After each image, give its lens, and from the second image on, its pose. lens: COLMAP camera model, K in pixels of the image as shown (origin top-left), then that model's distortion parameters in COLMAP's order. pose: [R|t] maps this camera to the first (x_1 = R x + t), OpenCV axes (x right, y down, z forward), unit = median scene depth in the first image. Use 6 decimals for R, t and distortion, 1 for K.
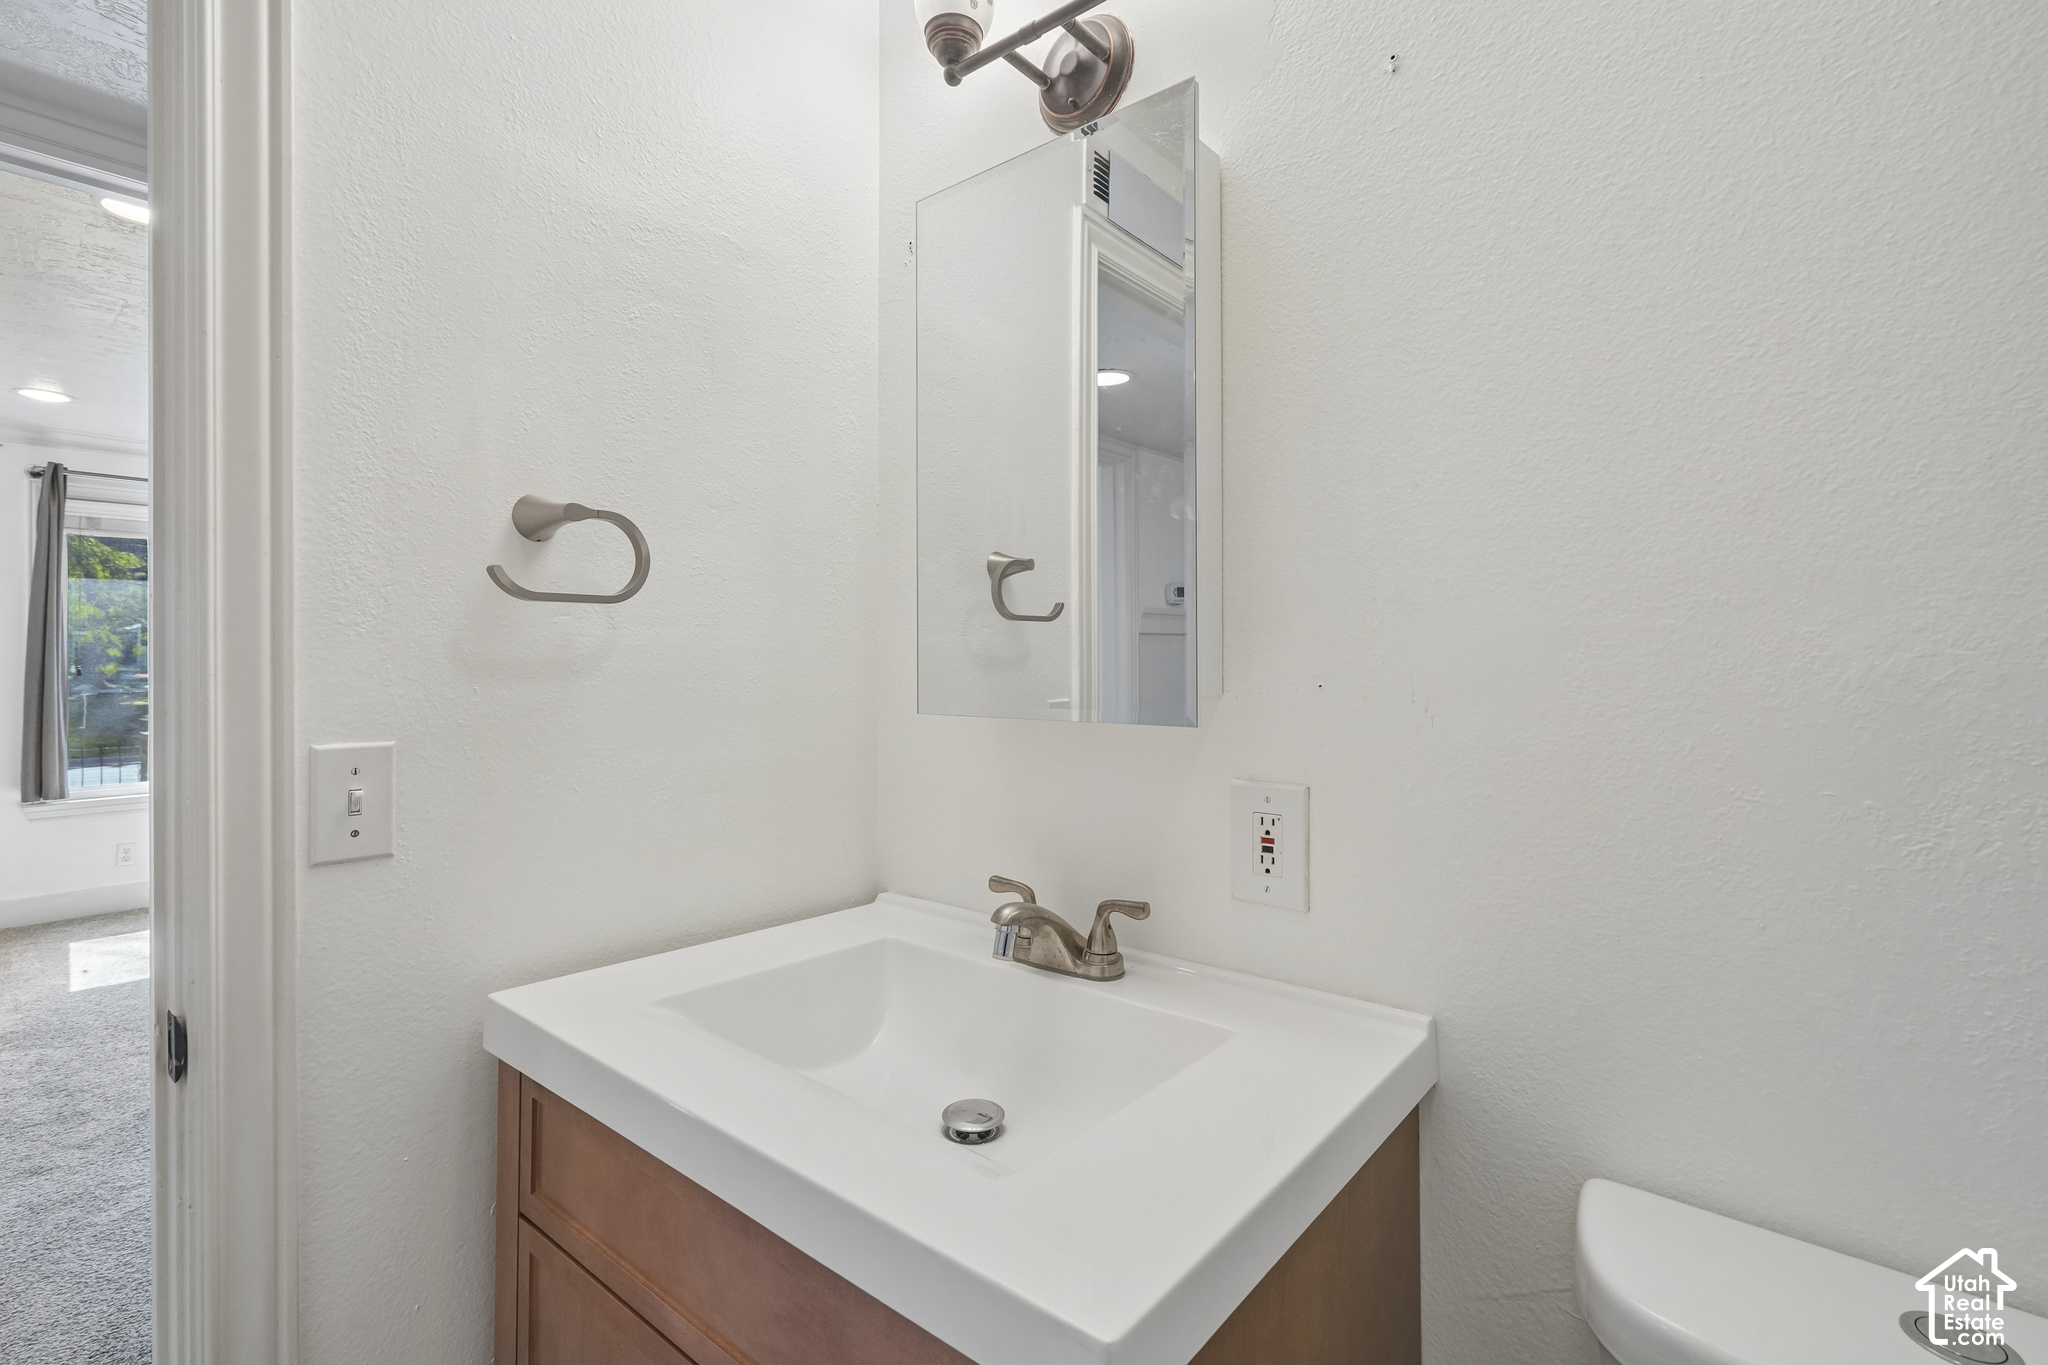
lens RADIAL K [[935.1, 0, 1027.0], [0, 935.1, 663.6], [0, 0, 1]] dist [-0.001312, 0.000229]
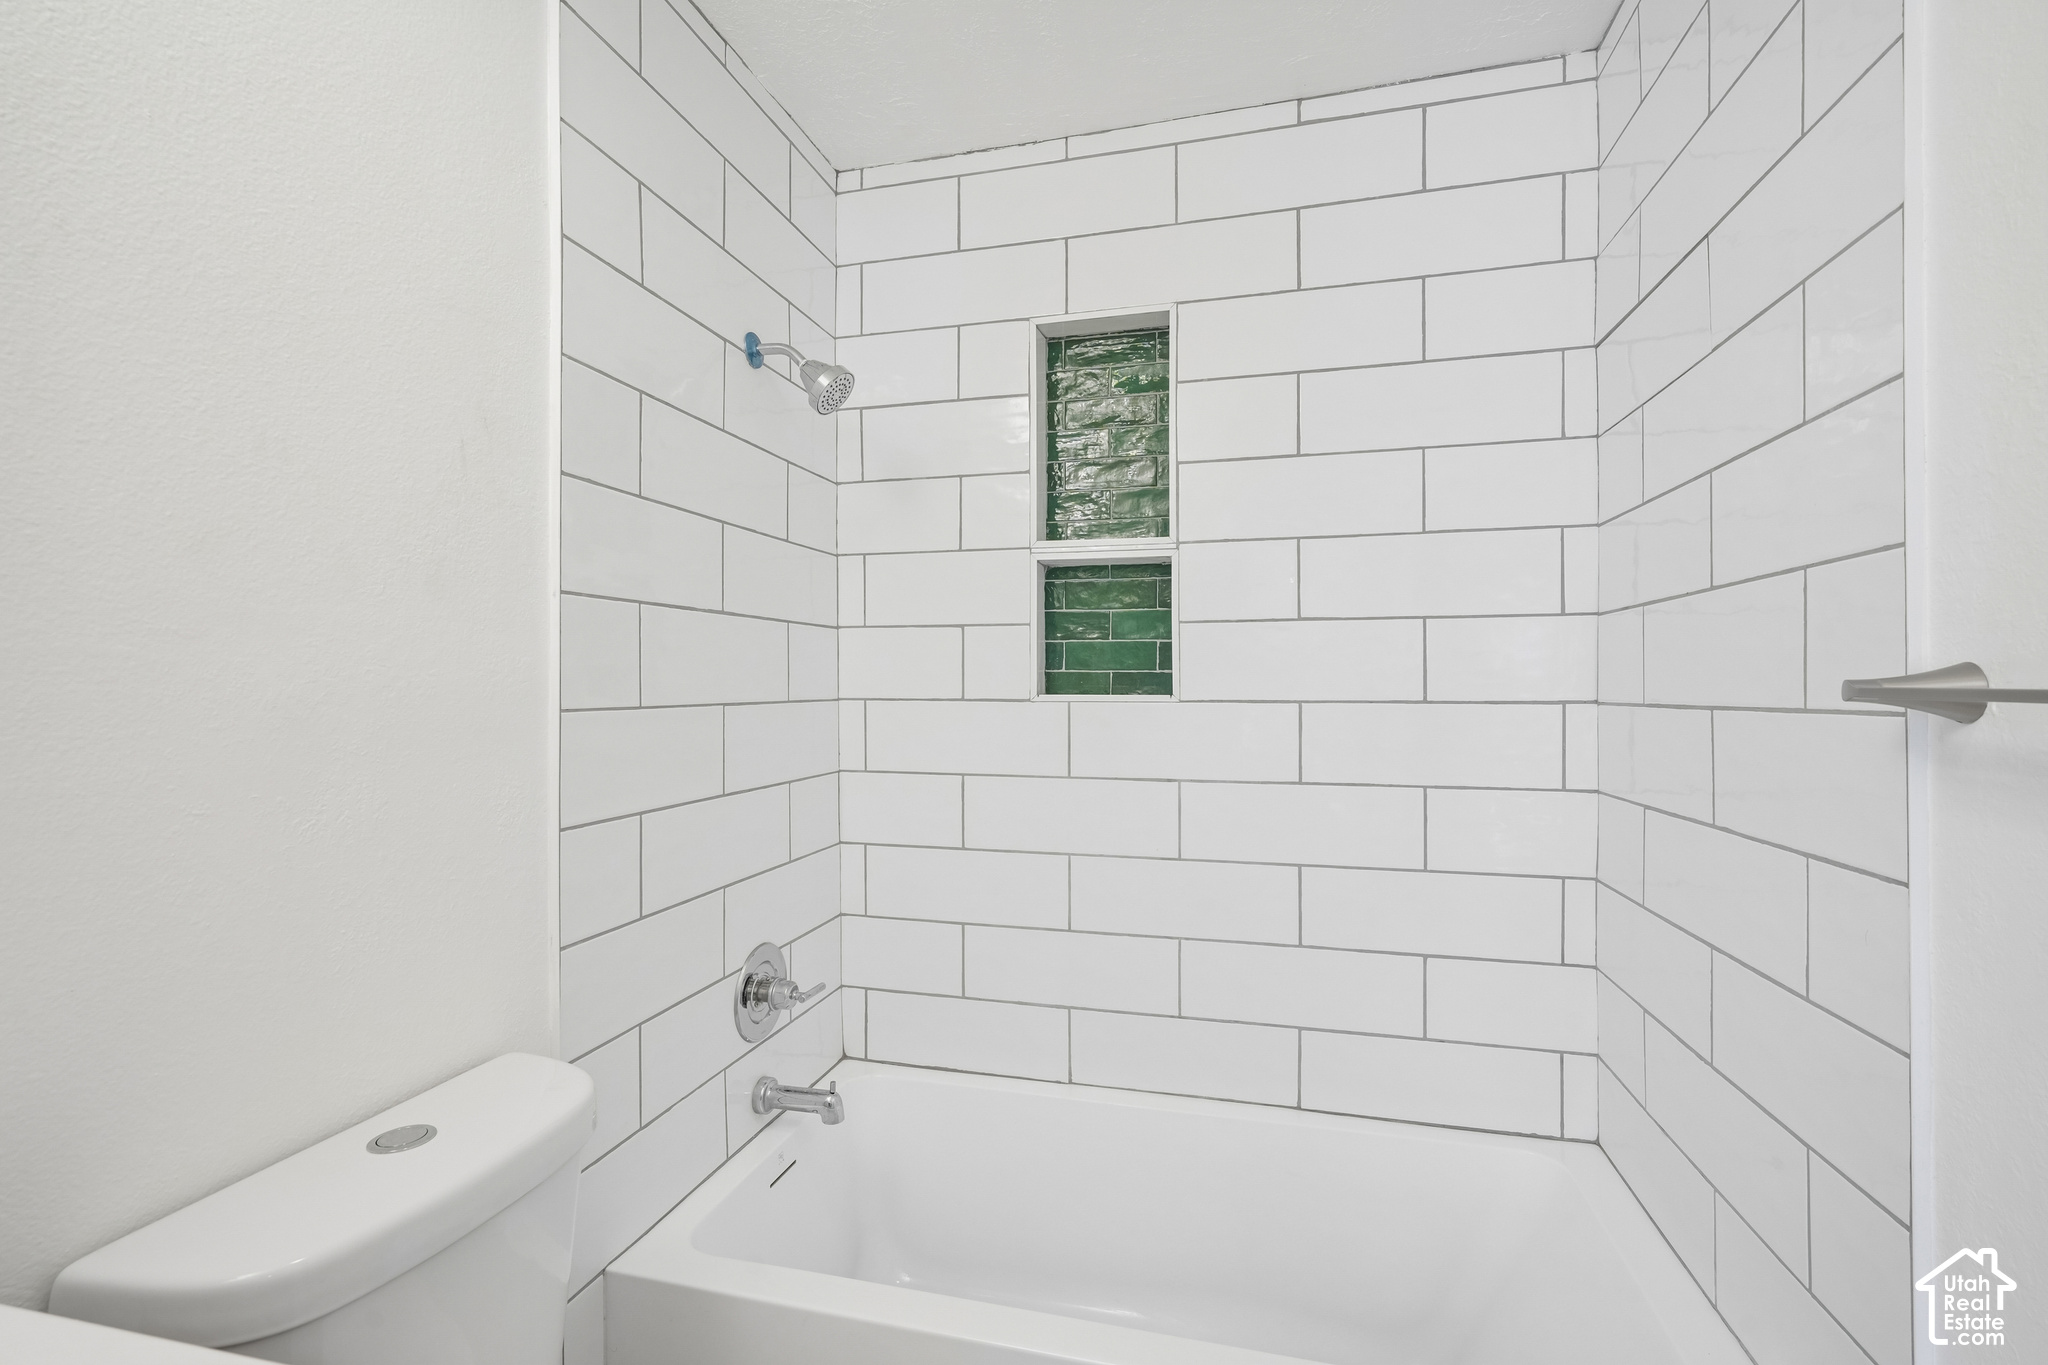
lens RADIAL K [[935.1, 0, 1022.3], [0, 935.1, 681.8], [0, 0, 1]] dist [-0.001312, 0.000229]
pose [[-0.424737, -0.006234, 0.905295, -0.617450], [0.004618, 0.999948, 0.009053, -0.014328], [-0.905305, 0.008026, -0.424686, 0.578143]]
